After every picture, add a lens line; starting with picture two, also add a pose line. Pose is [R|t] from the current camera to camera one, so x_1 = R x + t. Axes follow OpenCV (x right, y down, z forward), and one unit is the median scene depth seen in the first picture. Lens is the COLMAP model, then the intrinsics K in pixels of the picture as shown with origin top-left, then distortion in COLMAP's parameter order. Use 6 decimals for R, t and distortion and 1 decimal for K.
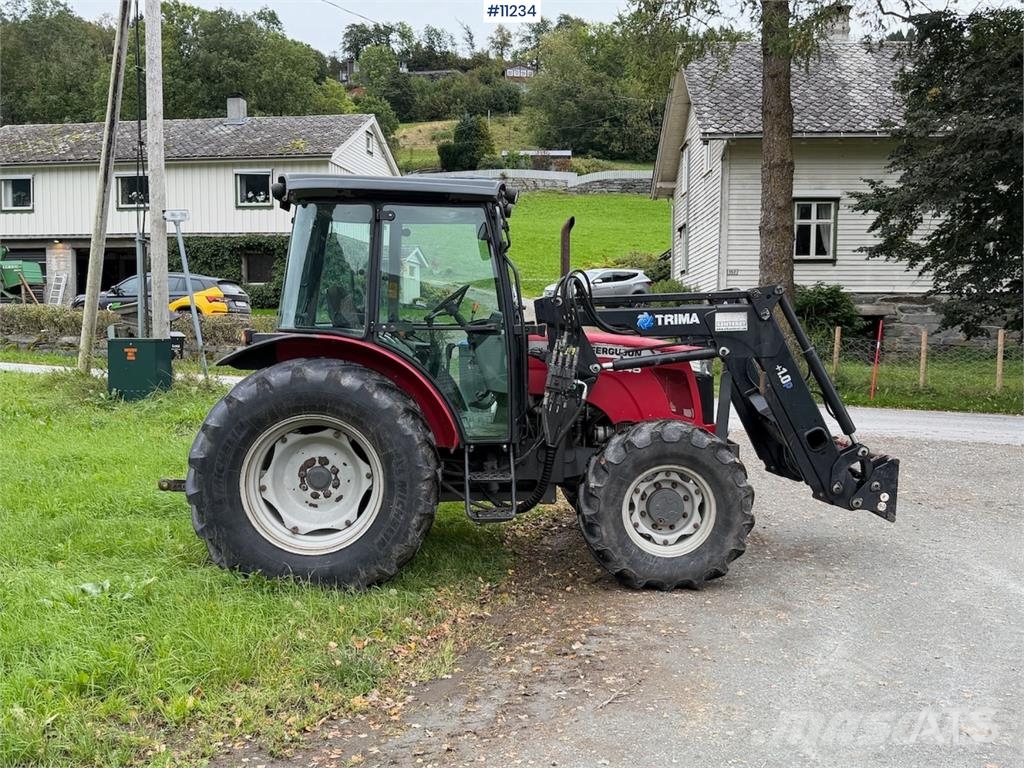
lens RADIAL K [[982.0, 0, 512.0], [0, 982.0, 384.0], [0, 0, 1]] dist [0.178014, -0.374627]
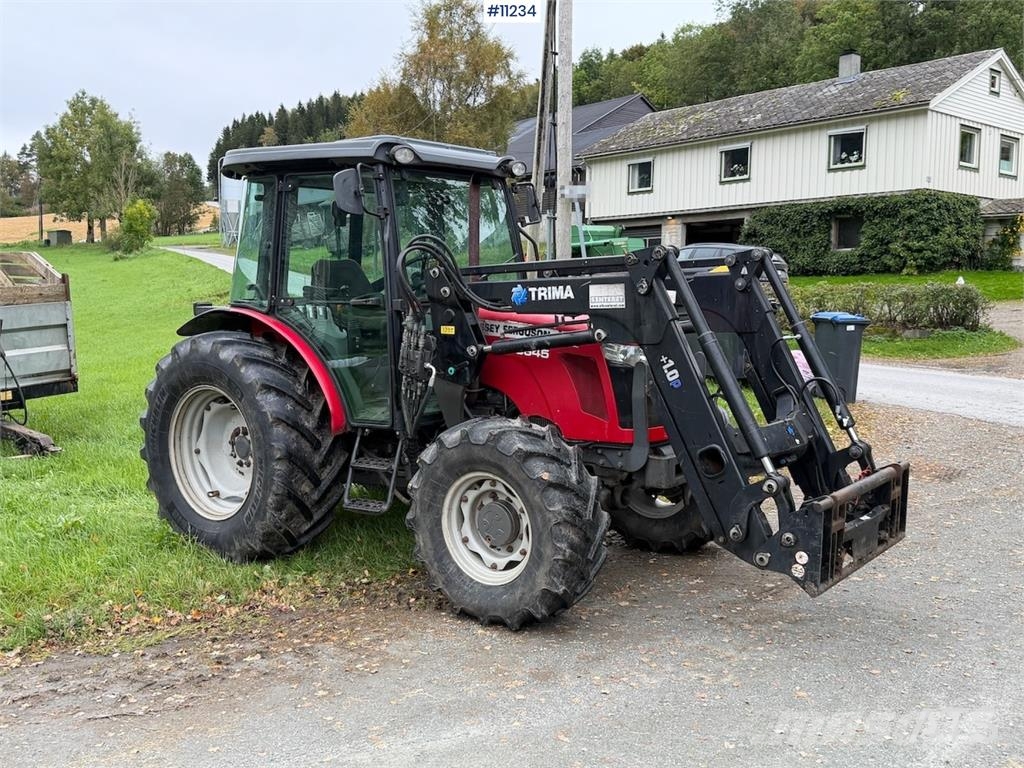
lens RADIAL K [[982.0, 0, 512.0], [0, 982.0, 384.0], [0, 0, 1]] dist [0.178014, -0.374627]
pose [[0.768981, 0.056733, -0.636749, 0.651782], [-0.036264, 0.998322, 0.045154, -0.026942], [0.638242, -0.011632, 0.769748, 0.366462]]
